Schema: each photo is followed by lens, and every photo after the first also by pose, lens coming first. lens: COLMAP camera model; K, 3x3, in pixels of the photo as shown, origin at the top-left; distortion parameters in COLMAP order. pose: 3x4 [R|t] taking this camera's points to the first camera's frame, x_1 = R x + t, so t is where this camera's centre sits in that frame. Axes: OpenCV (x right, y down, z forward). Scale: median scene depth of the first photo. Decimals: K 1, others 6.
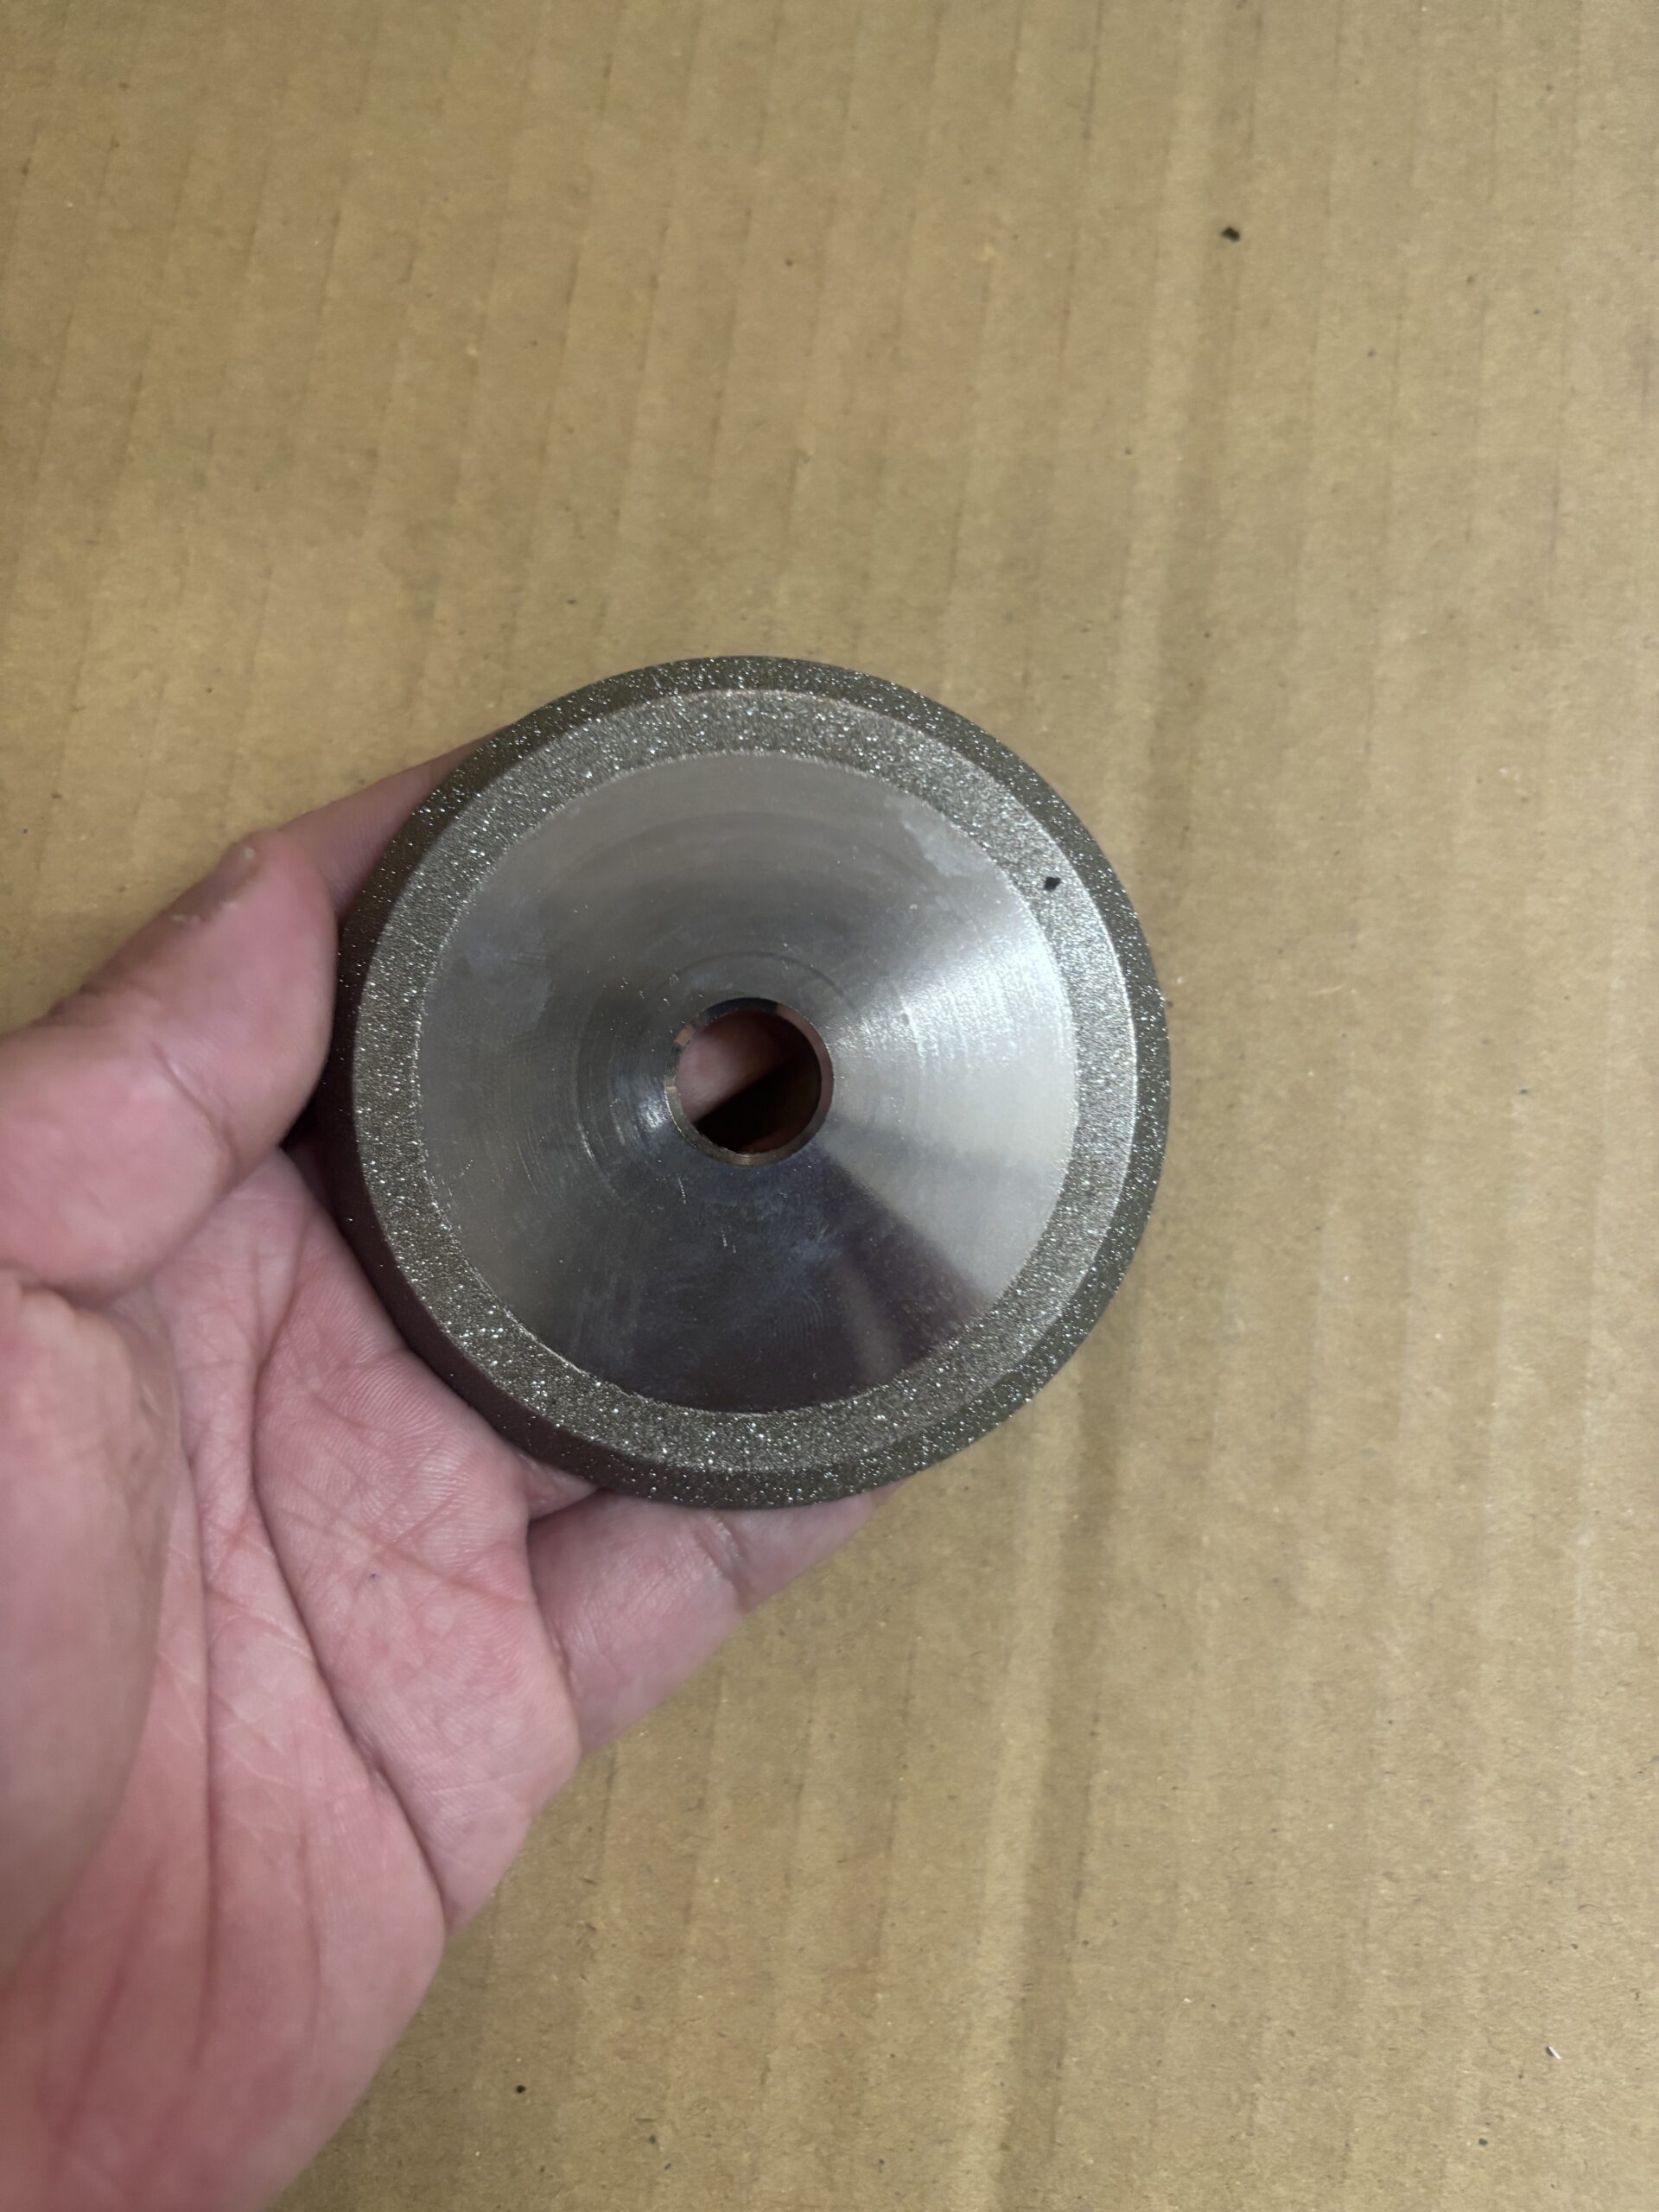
lens RADIAL K [[1705.7, 0, 823.2], [0, 1705.7, 1106.6], [0, 0, 1]] dist [-0.027877, 0.002665]
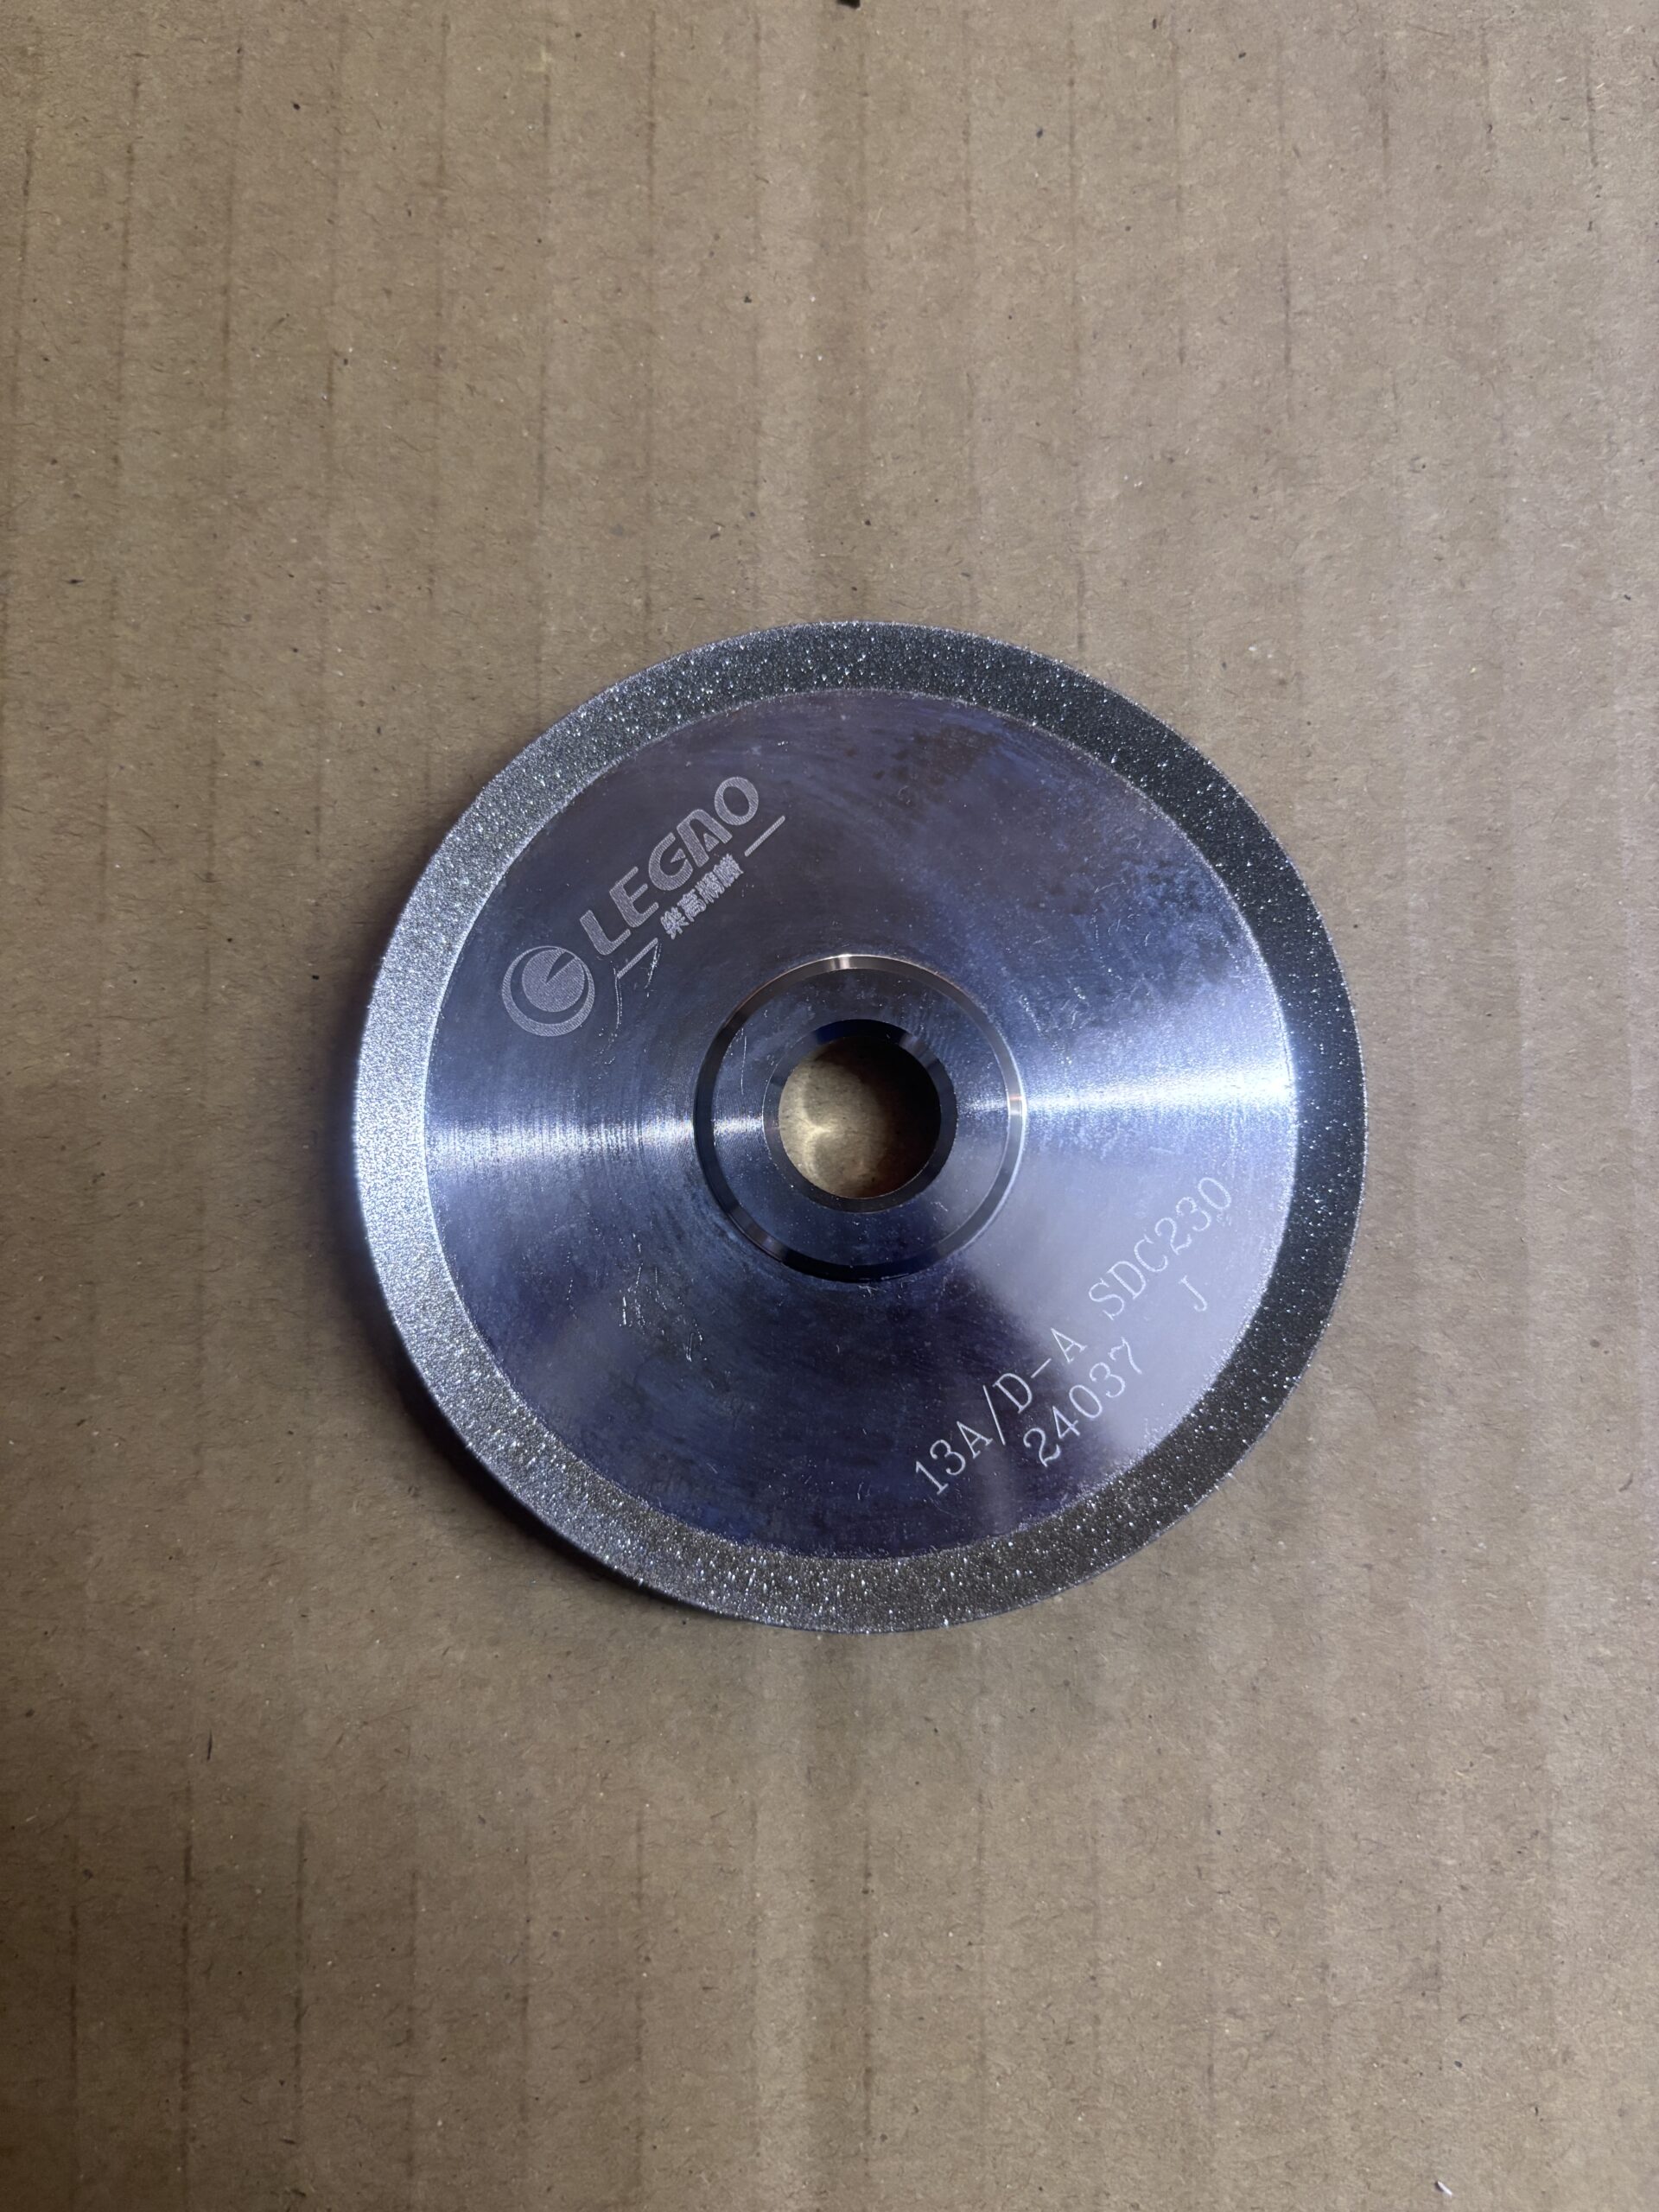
lens RADIAL K [[1705.7, 0, 823.2], [0, 1705.7, 1106.6], [0, 0, 1]] dist [-0.027877, 0.002665]
pose [[0.976126, -0.100274, 0.192674, 0.020682], [0.109714, 0.993200, -0.038936, 0.019902], [-0.187459, 0.059146, 0.980490, 0.204511]]
